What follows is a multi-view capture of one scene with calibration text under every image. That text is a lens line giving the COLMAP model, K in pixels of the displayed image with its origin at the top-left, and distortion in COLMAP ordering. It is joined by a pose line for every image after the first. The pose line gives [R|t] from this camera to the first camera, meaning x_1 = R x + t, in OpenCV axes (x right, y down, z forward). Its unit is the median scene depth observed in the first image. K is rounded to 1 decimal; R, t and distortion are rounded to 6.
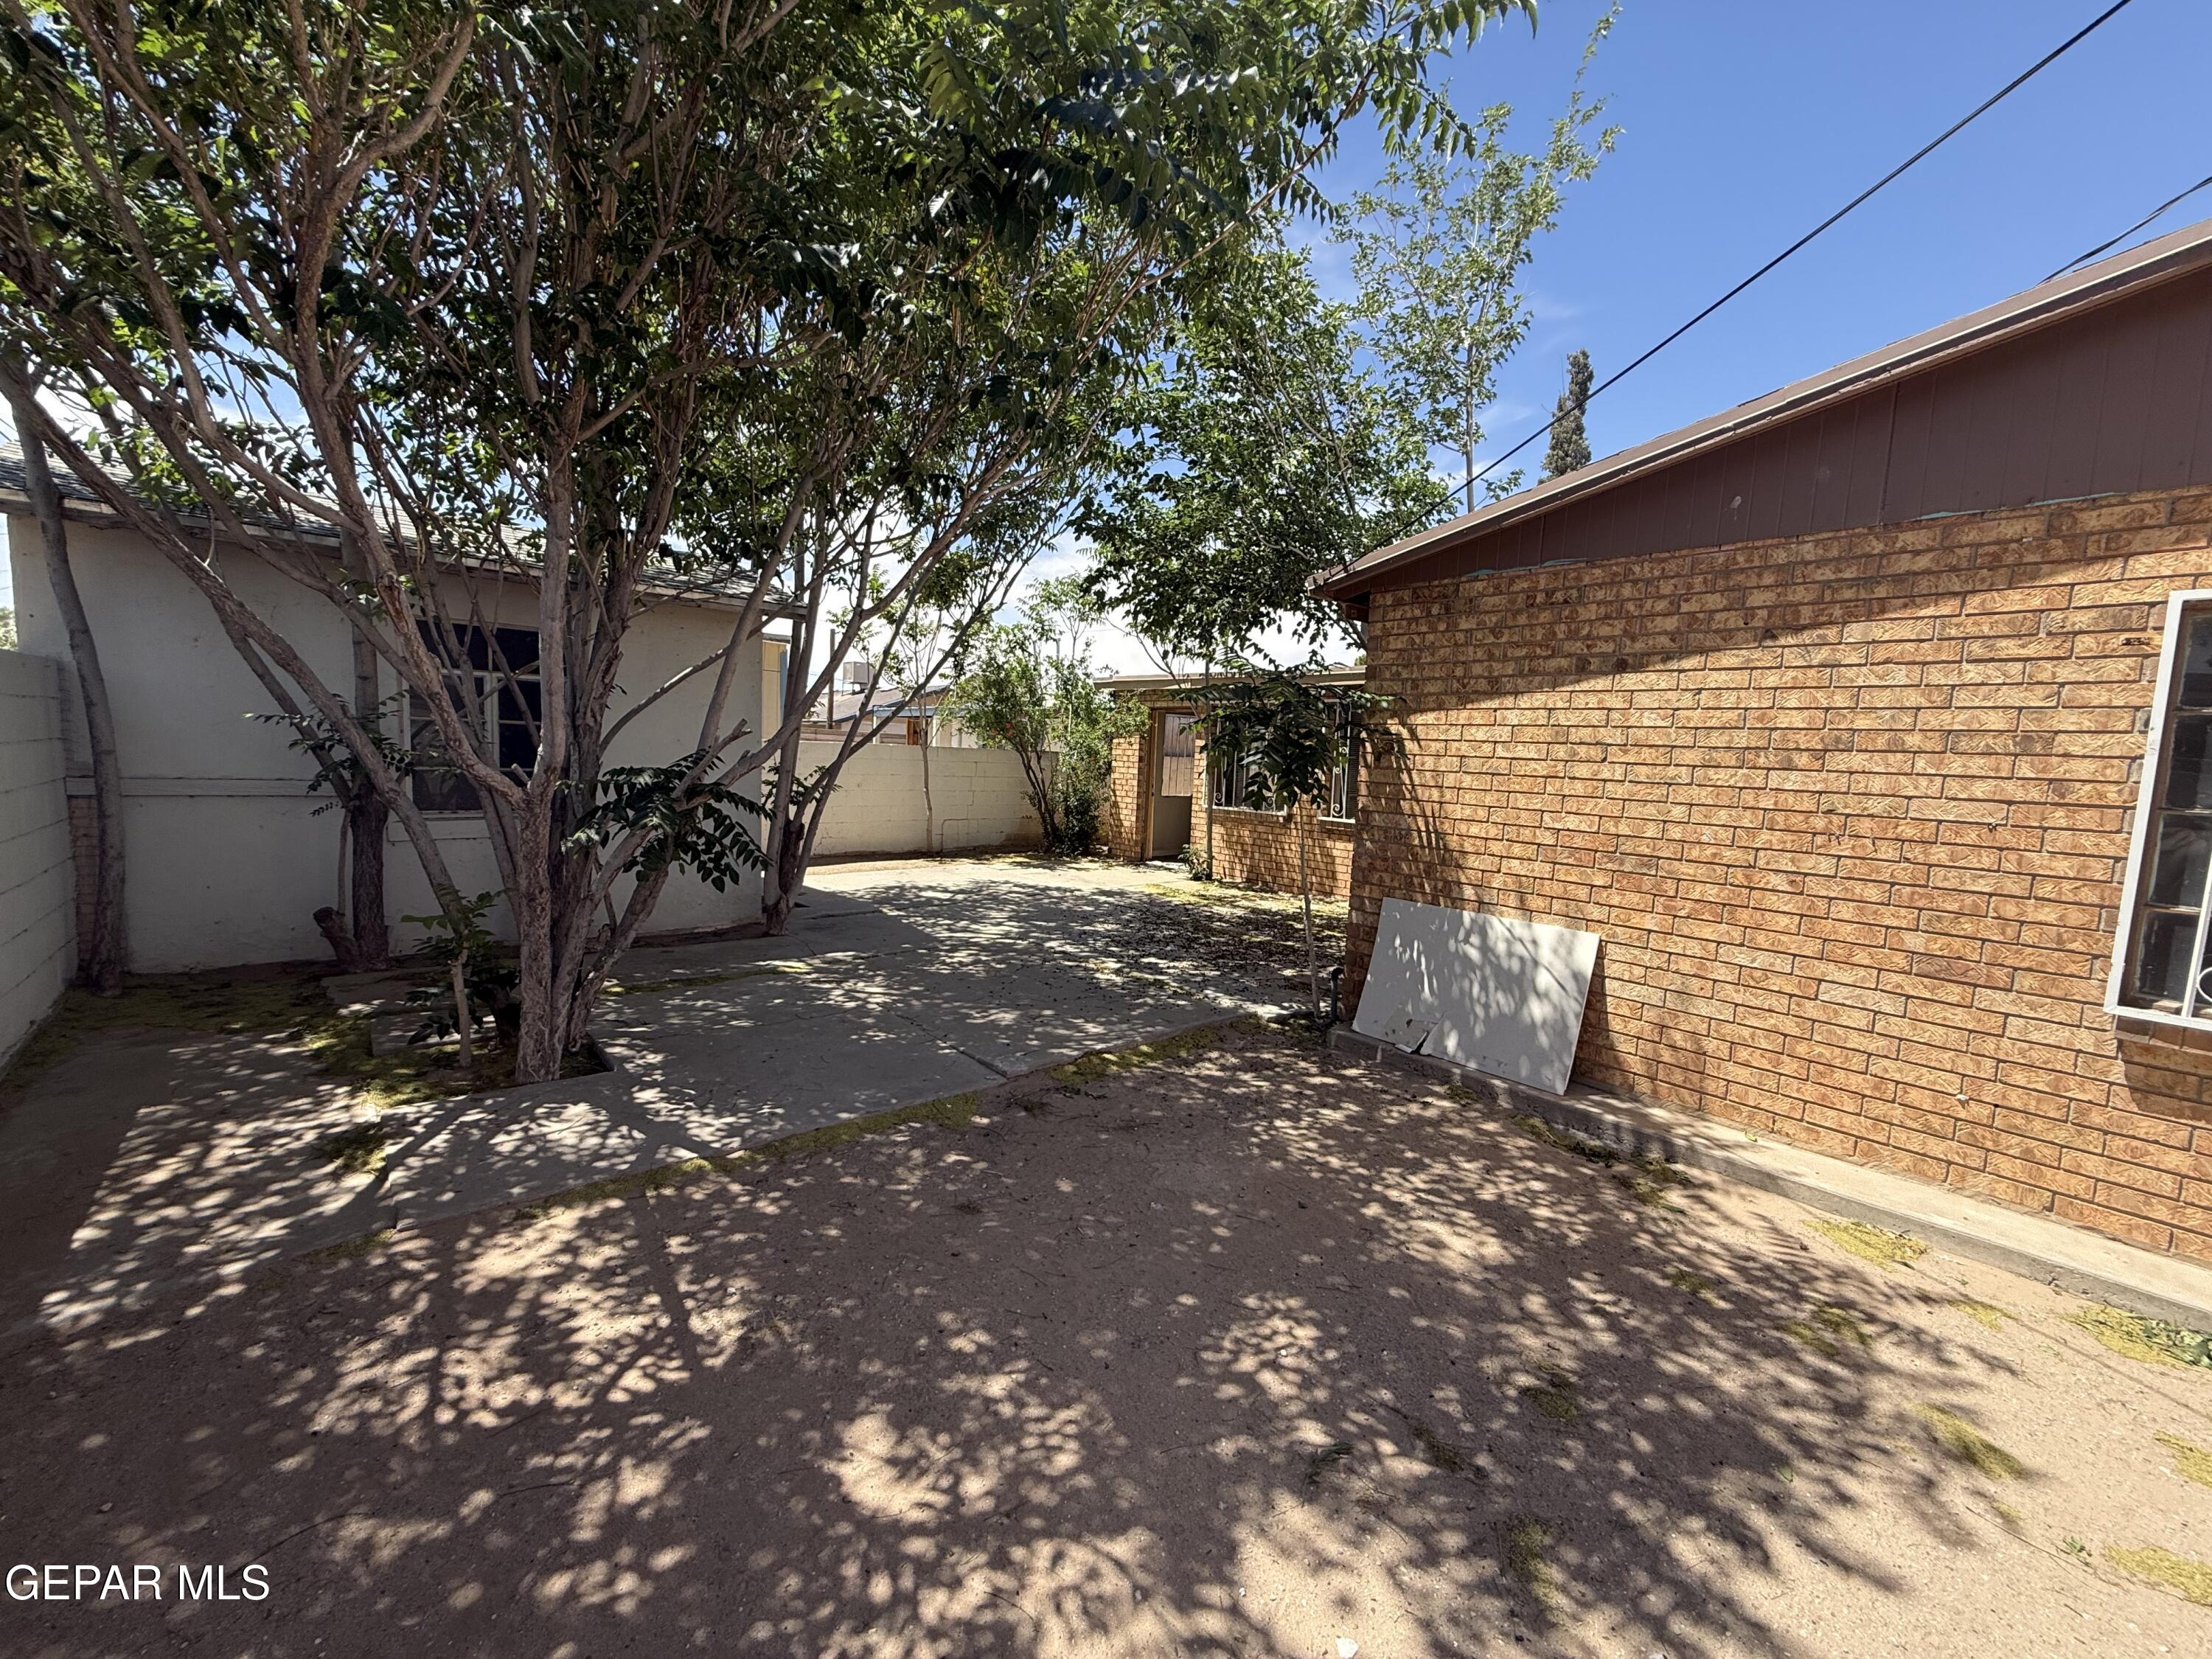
lens RADIAL K [[881.0, 0, 1089.4], [0, 881.0, 821.6], [0, 0, 1]] dist [0.000197, 0.000112]
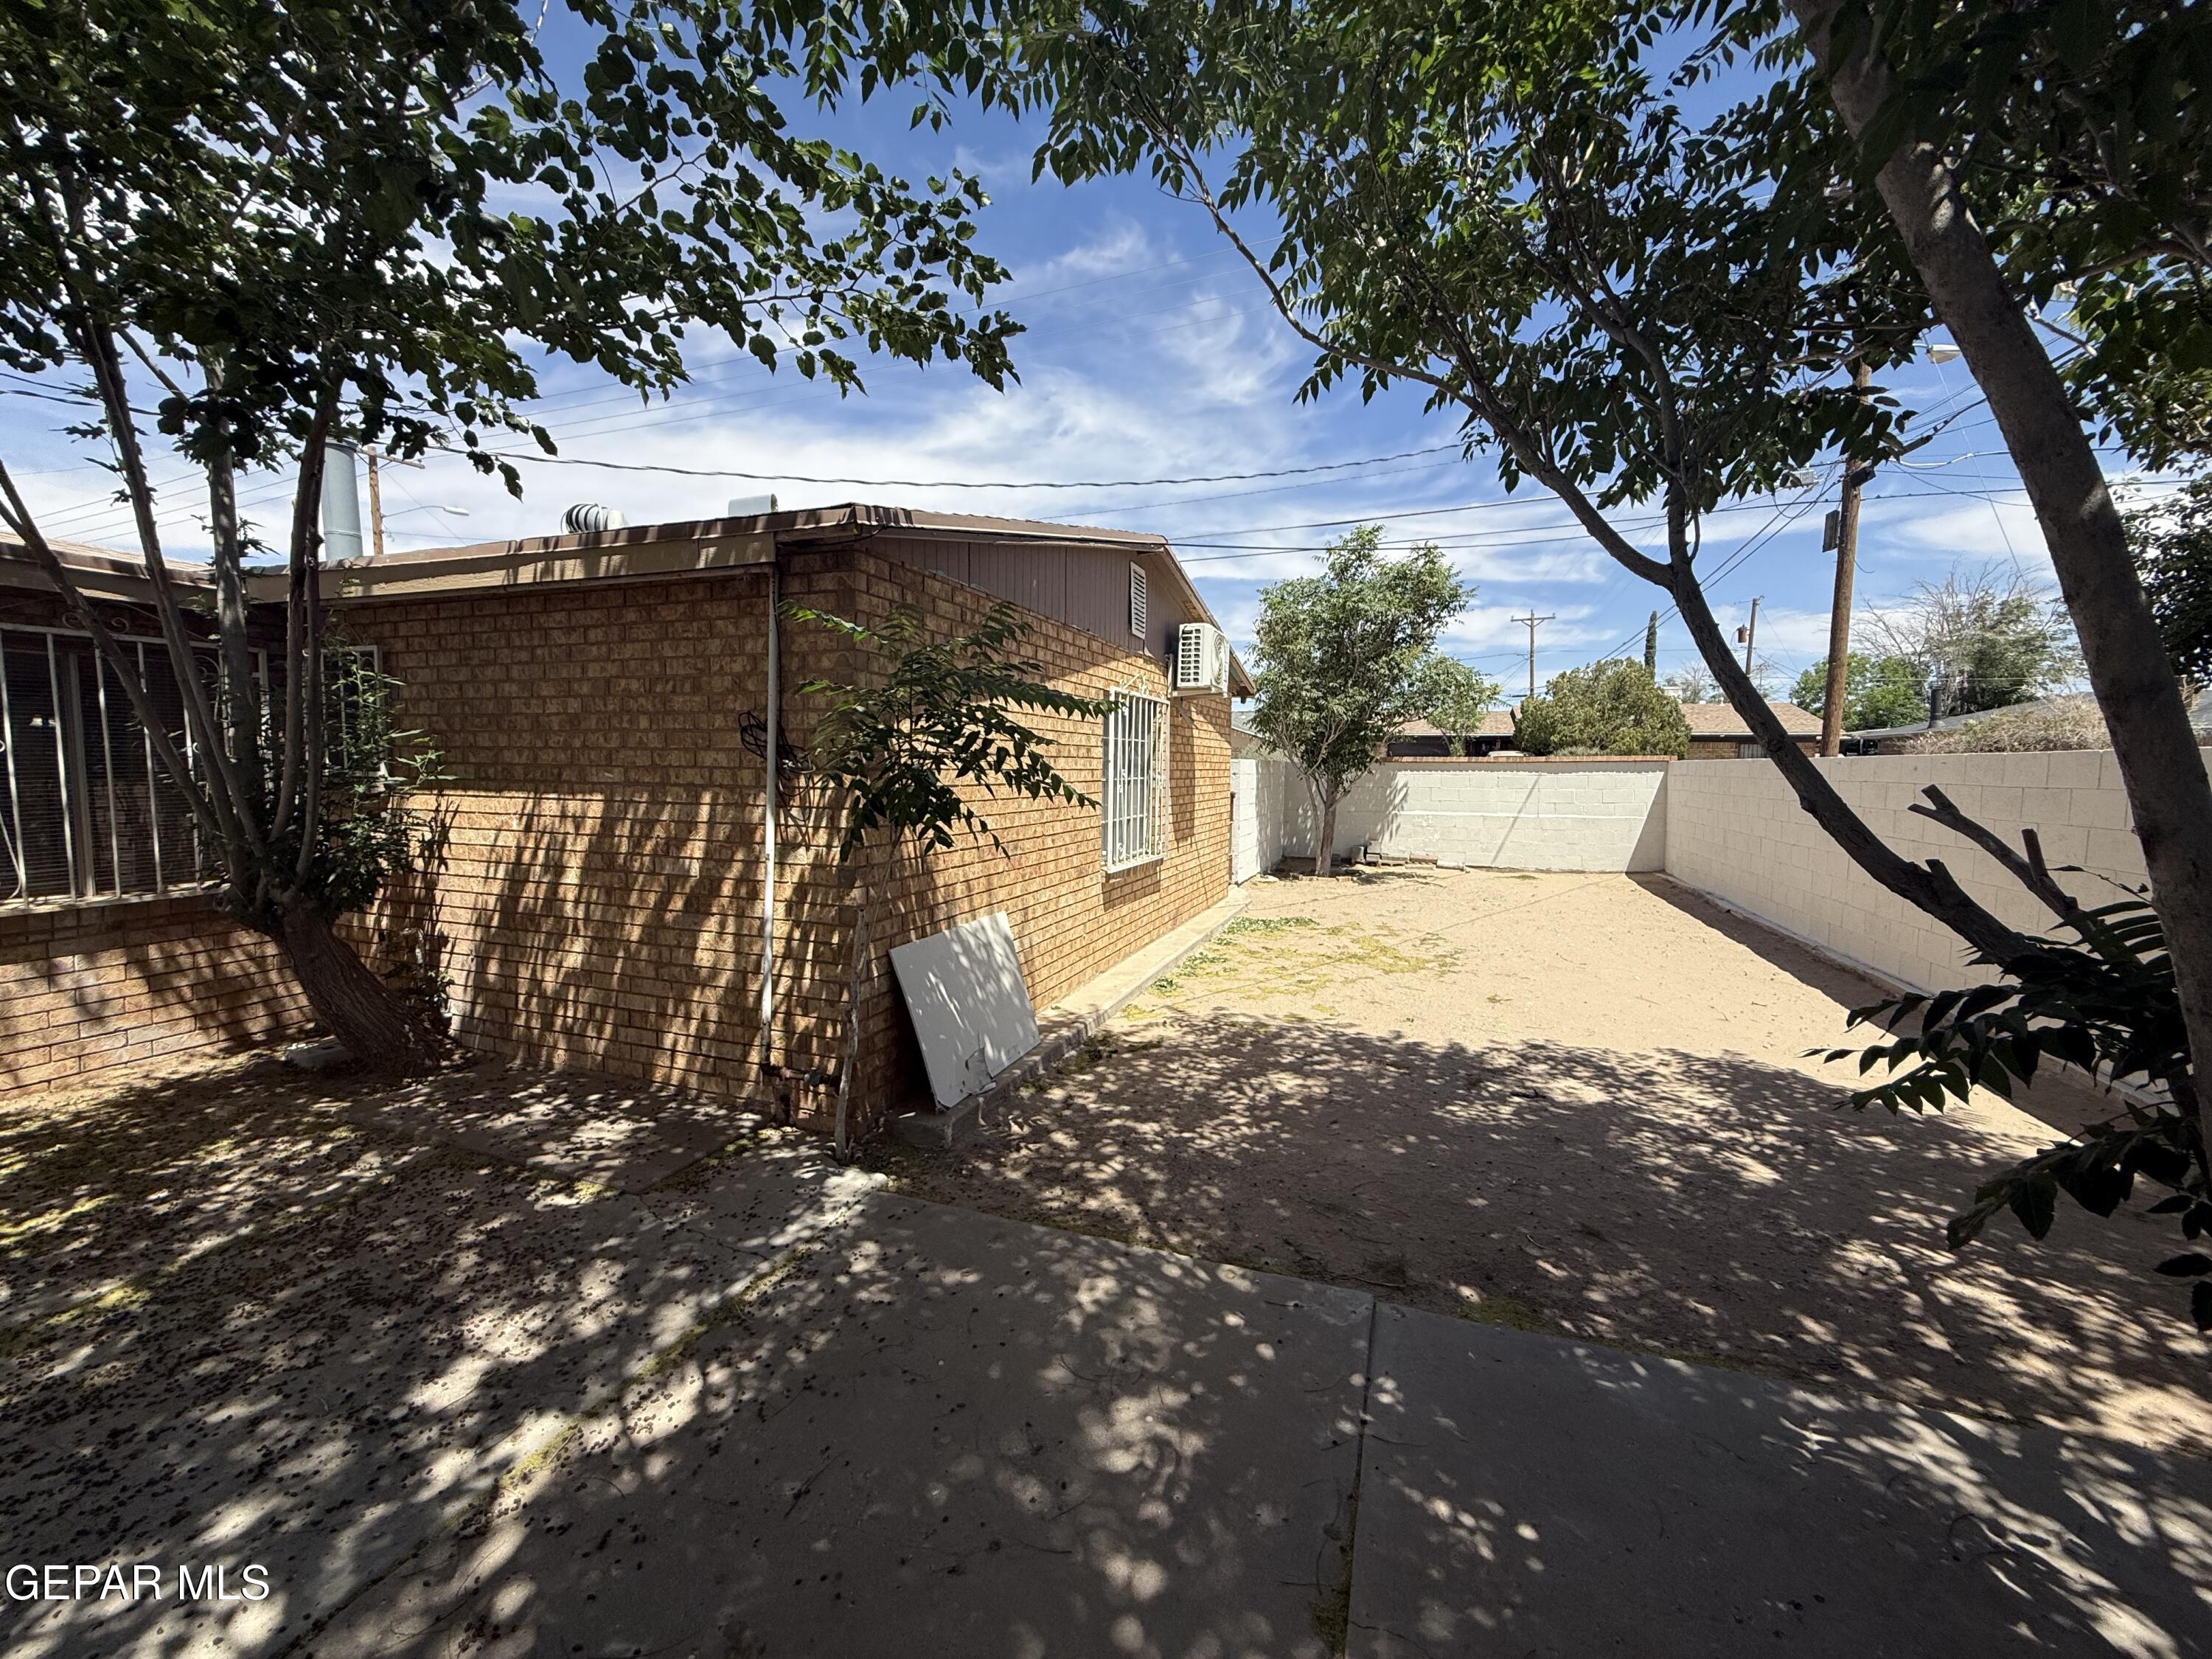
lens RADIAL K [[881.0, 0, 1088.5], [0, 881.0, 841.4], [0, 0, 1]] dist [0.000197, 0.000112]
pose [[-0.487868, -0.129912, 0.863196, -0.667777], [0.037090, 0.984885, 0.169189, -0.216350], [-0.872129, 0.114558, -0.475676, 1.888068]]
